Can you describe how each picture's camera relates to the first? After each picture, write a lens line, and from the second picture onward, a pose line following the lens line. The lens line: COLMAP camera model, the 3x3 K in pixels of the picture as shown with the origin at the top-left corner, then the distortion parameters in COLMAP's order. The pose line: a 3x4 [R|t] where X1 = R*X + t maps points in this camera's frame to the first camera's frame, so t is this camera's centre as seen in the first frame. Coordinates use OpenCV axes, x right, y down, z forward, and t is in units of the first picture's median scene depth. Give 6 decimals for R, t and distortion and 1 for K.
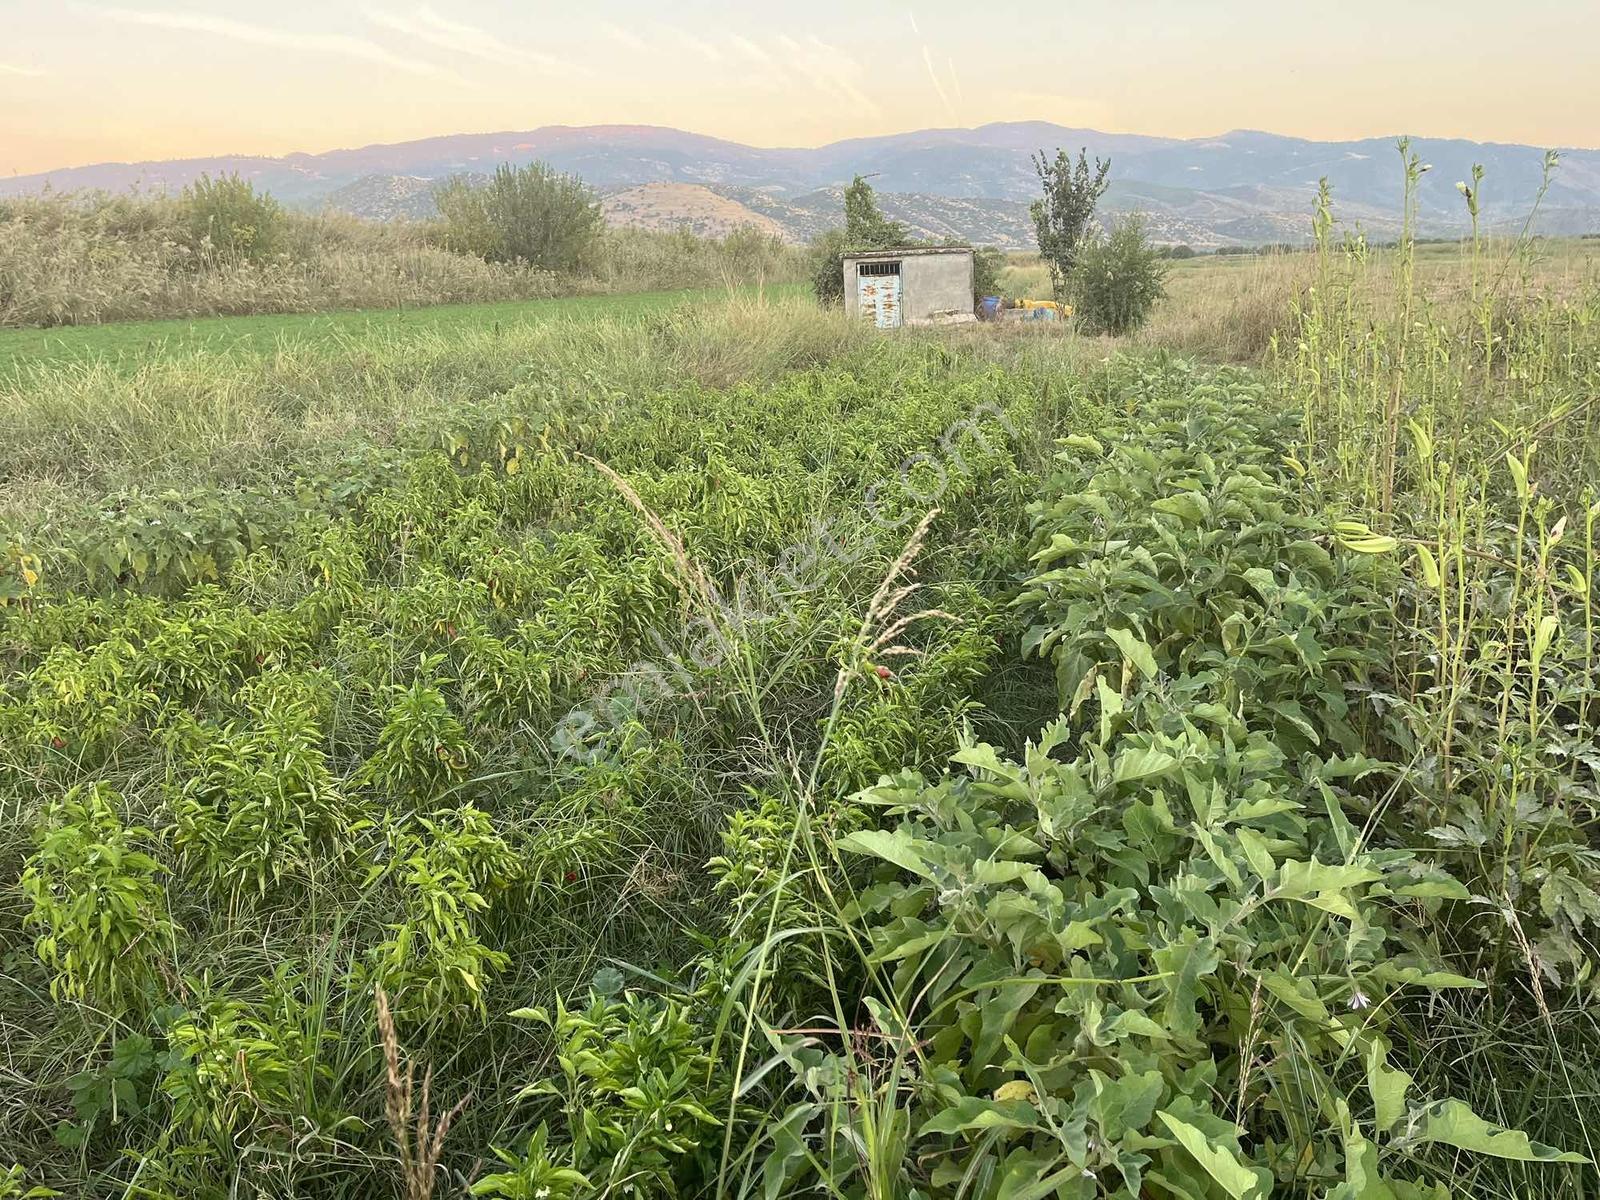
lens RADIAL K [[1200.4, 0, 789.8], [0, 1200.4, 591.1], [0, 0, 1]] dist [0.048926, -0.087217]
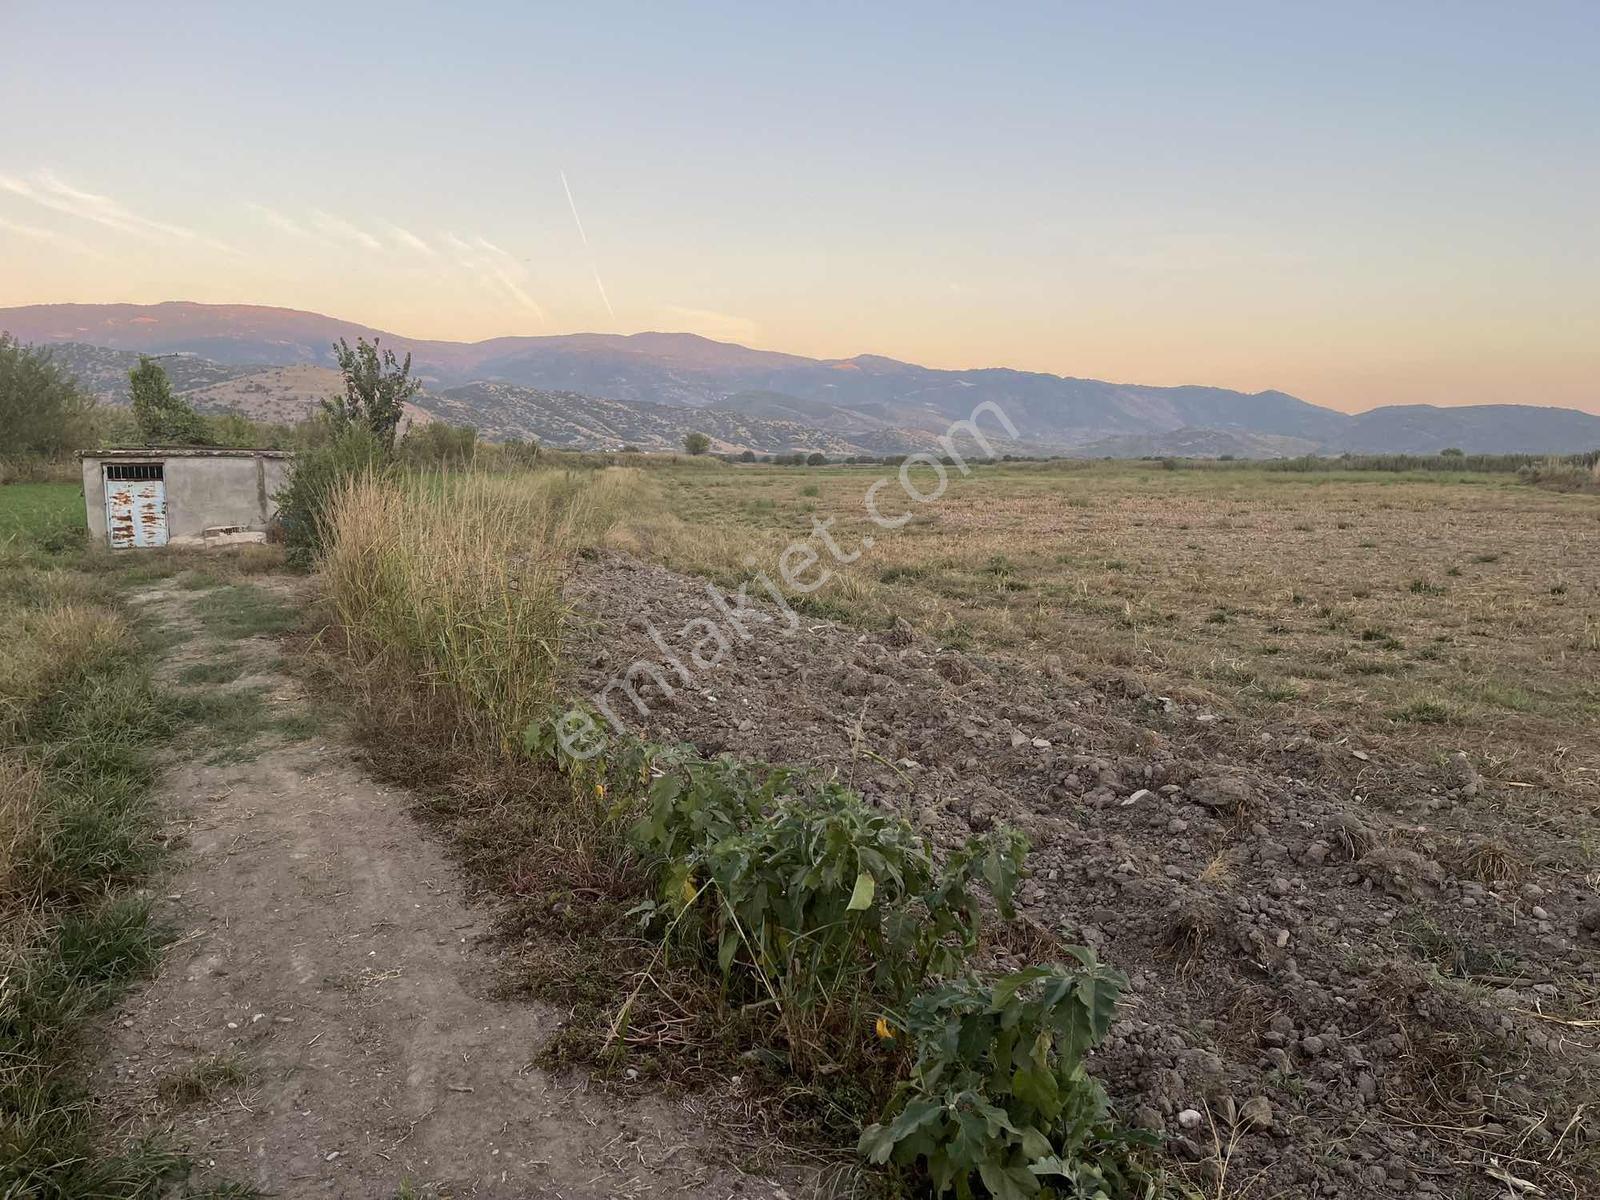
lens RADIAL K [[1208.4, 0, 790.3], [0, 1208.4, 599.3], [0, 0, 1]] dist [0.047274, -0.044945]
pose [[0.959881, 0.006239, 0.280338, 2.163713], [0.036326, 0.988561, -0.146379, -0.489400], [-0.278045, 0.150690, 0.948675, 1.332598]]
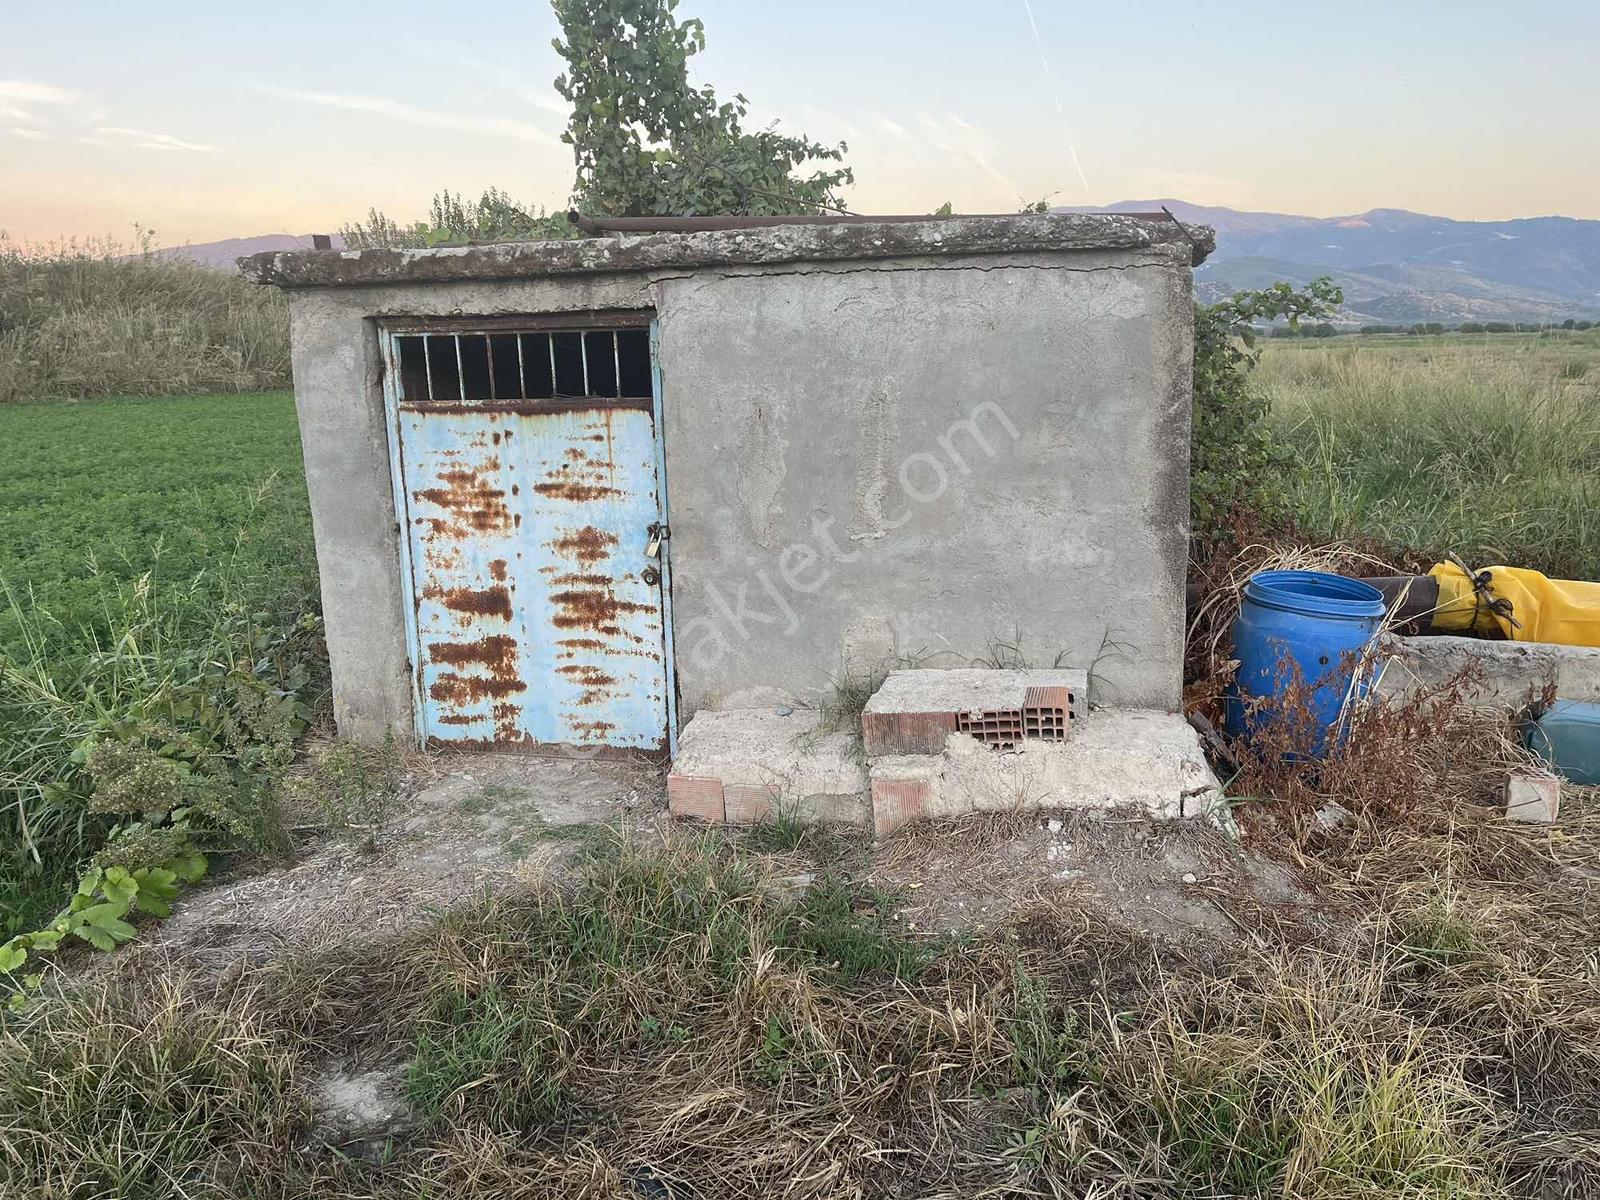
lens RADIAL K [[1200.8, 0, 794.9], [0, 1200.8, 604.2], [0, 0, 1]] dist [0.053653, -0.100824]
pose [[0.995085, 0.037393, -0.091692, 1.022670], [-0.041465, 0.998217, -0.042924, -1.960809], [0.089924, 0.046515, 0.994862, 7.219322]]
